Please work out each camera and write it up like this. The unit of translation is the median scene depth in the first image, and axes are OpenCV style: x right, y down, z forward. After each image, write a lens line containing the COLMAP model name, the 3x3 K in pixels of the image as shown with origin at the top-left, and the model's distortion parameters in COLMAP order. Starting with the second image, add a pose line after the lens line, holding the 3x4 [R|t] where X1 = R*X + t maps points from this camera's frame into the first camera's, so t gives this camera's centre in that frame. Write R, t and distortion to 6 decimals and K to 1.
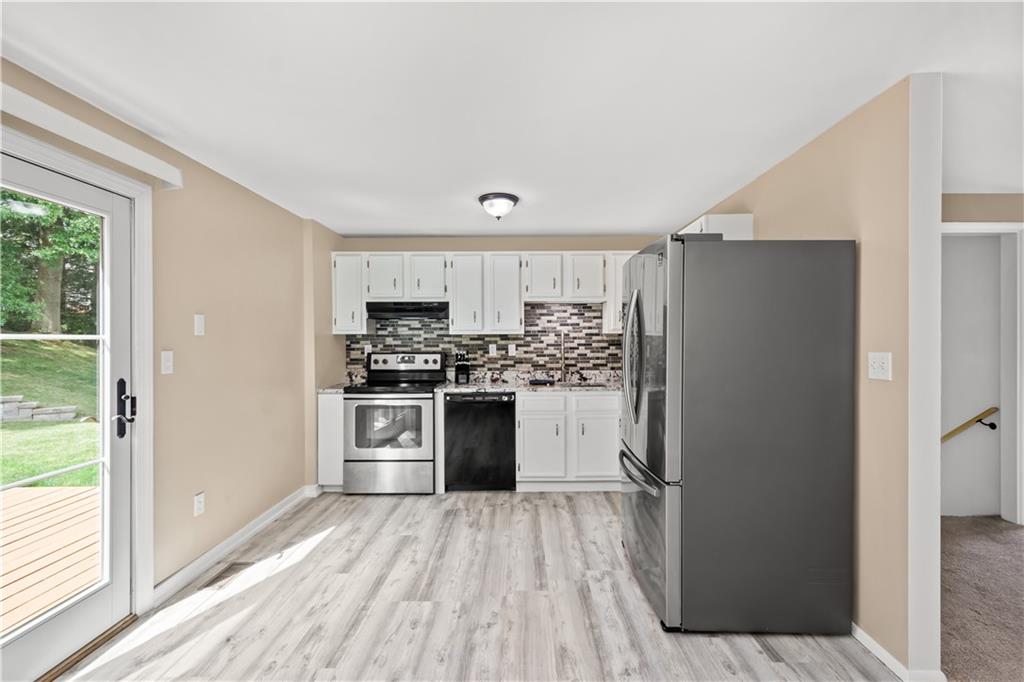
lens RADIAL K [[446.4, 0, 515.5], [0, 446.4, 339.1], [0, 0, 1]] dist [0.004484, -0.002490]
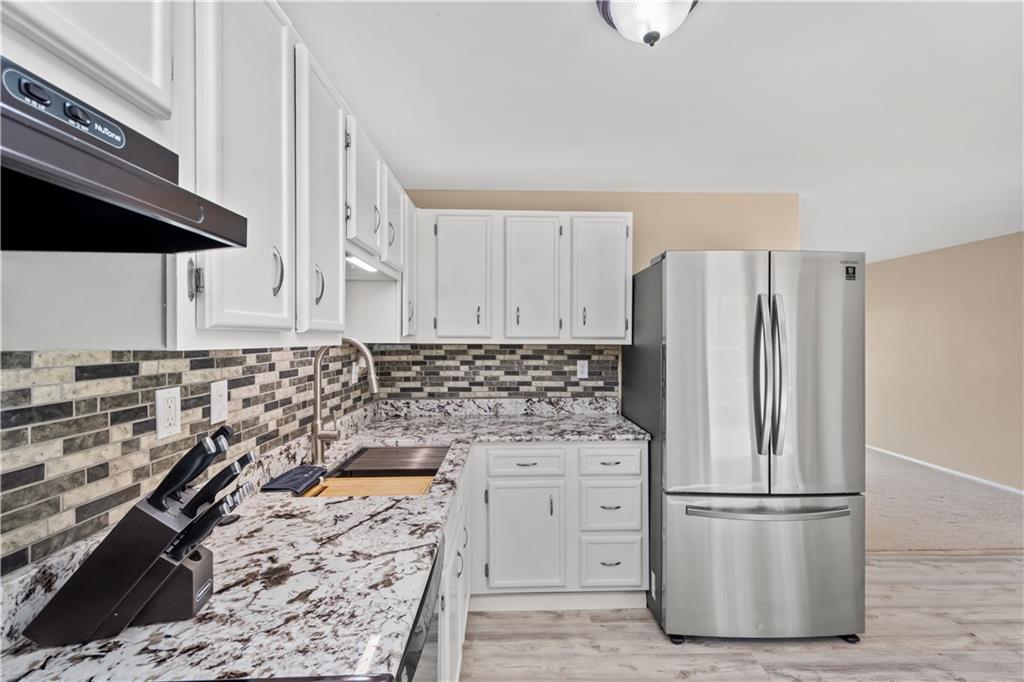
lens RADIAL K [[446.4, 0, 511.3], [0, 446.4, 340.7], [0, 0, 1]] dist [0.004484, -0.002490]
pose [[-0.027121, 0.001435, 0.999631, -0.299021], [0.001224, 0.999998, -0.001402, -0.013873], [-0.999631, 0.001186, -0.027123, 0.820729]]
